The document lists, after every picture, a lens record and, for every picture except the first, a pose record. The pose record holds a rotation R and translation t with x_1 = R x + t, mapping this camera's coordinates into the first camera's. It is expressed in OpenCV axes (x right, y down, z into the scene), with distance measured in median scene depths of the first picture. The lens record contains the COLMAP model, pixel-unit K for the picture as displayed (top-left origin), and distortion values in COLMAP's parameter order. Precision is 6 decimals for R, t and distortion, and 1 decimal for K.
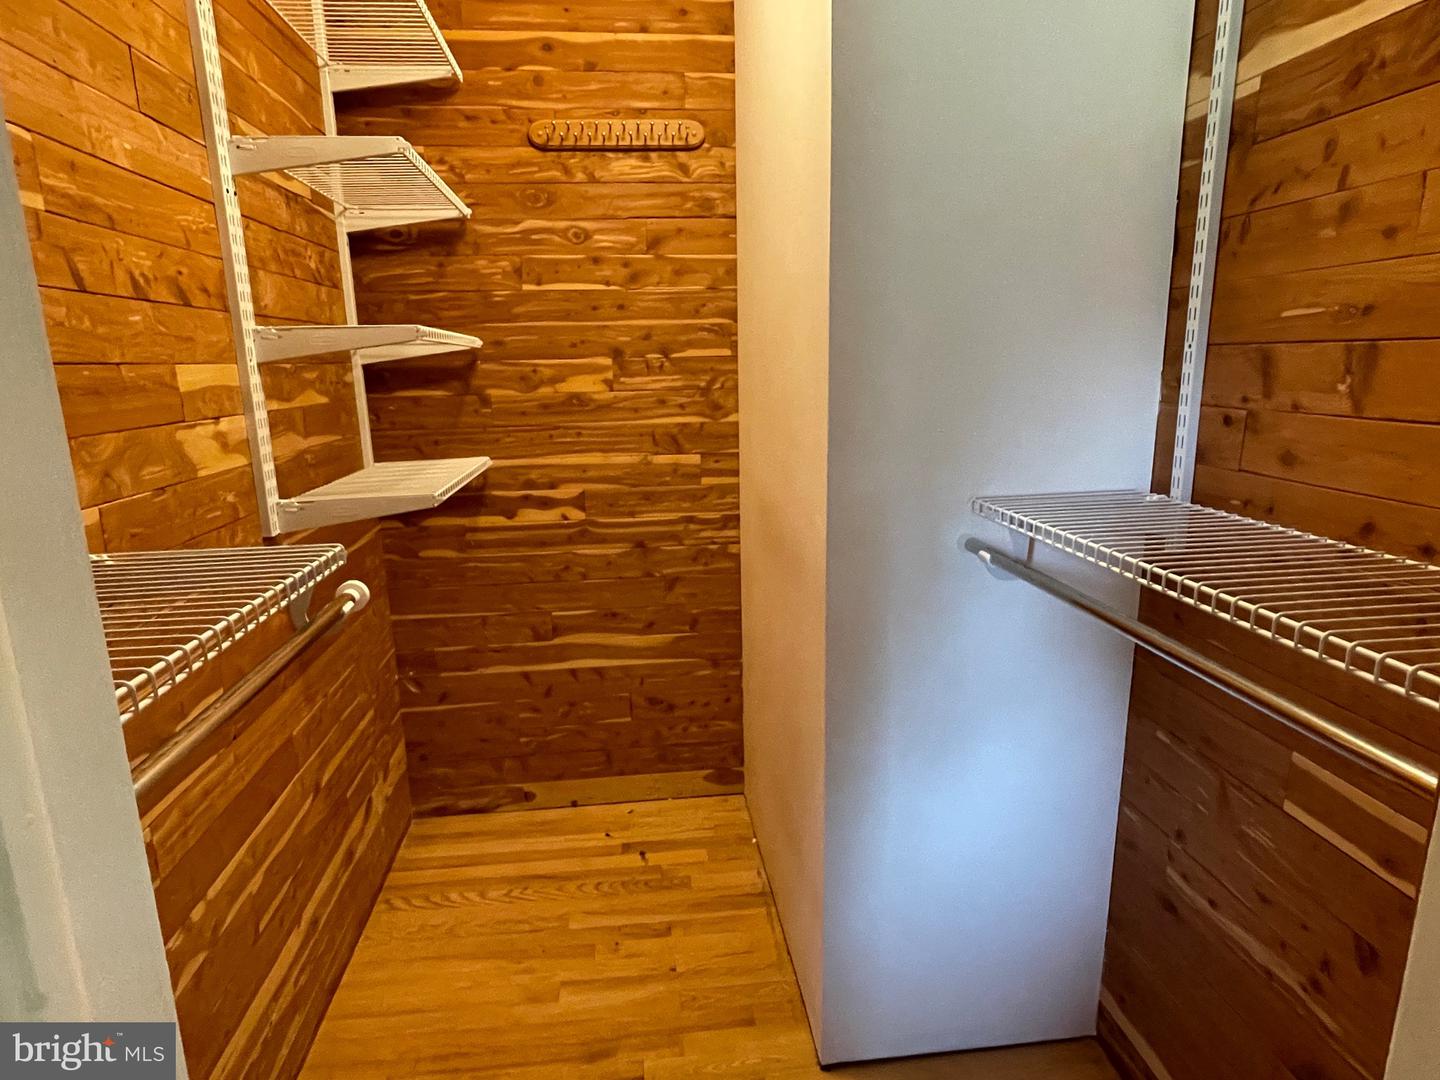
lens RADIAL K [[817.4, 0, 720.0], [0, 817.4, 540.0], [0, 0, 1]] dist [0.000221, -0.020683]
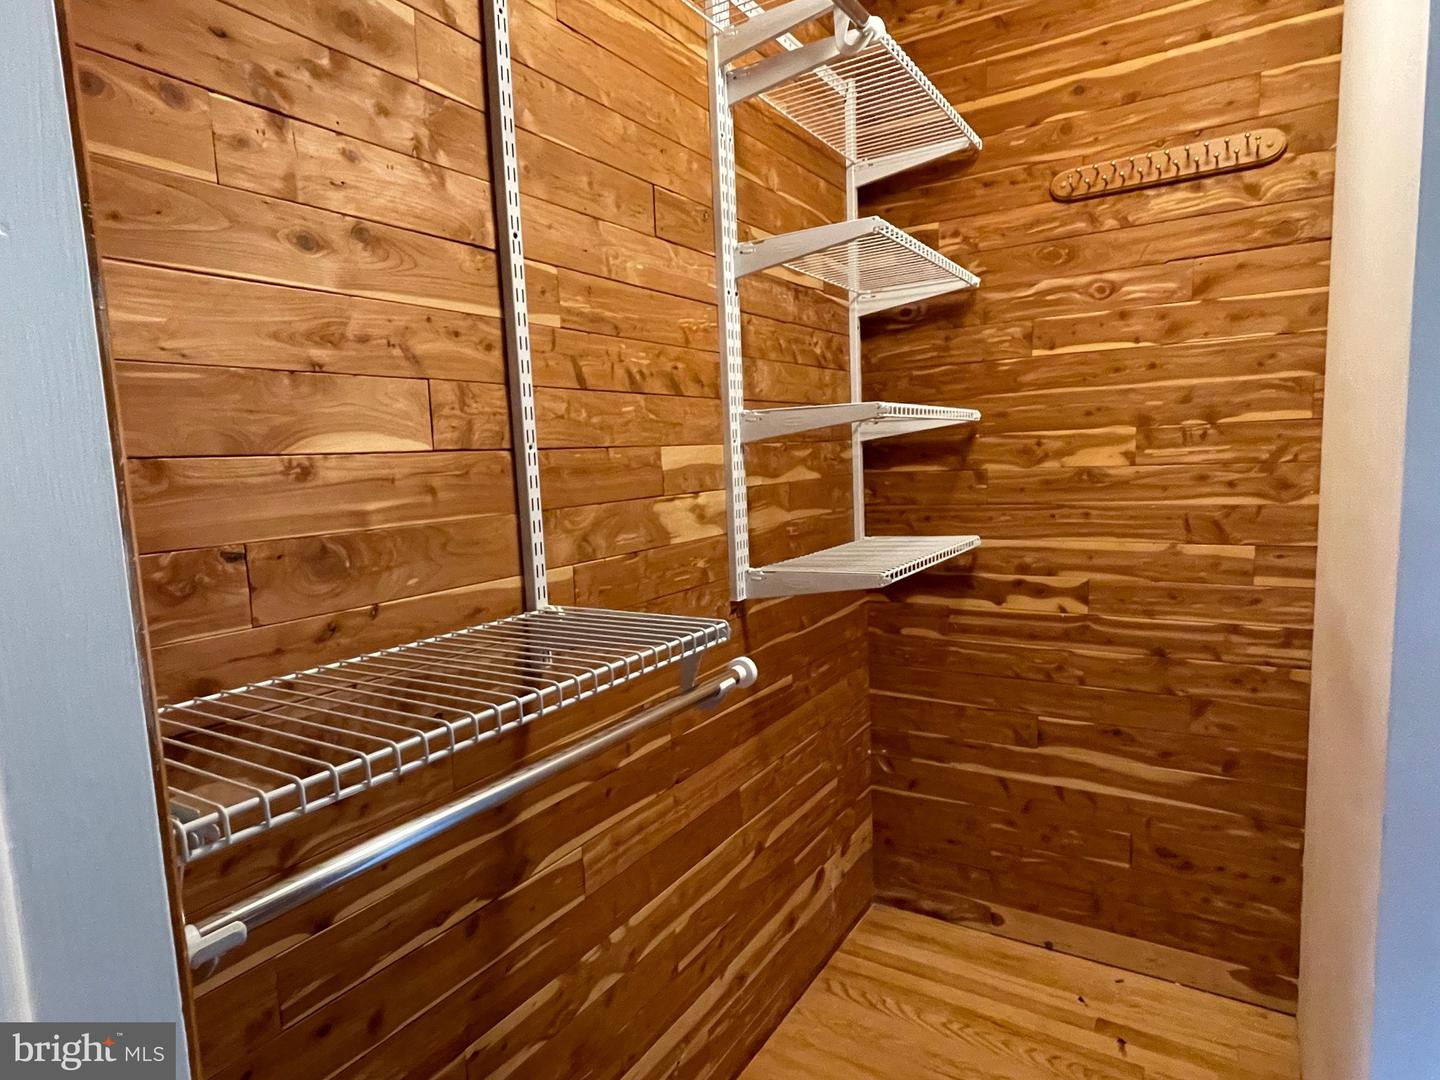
lens RADIAL K [[822.3, 0, 720.0], [0, 822.3, 540.0], [0, 0, 1]] dist [-0.005418, -0.002566]
pose [[0.772222, 0.055197, -0.632950, 0.082127], [-0.107982, 0.993128, -0.045135, -0.023295], [0.626109, 0.103201, 0.772876, 0.094521]]
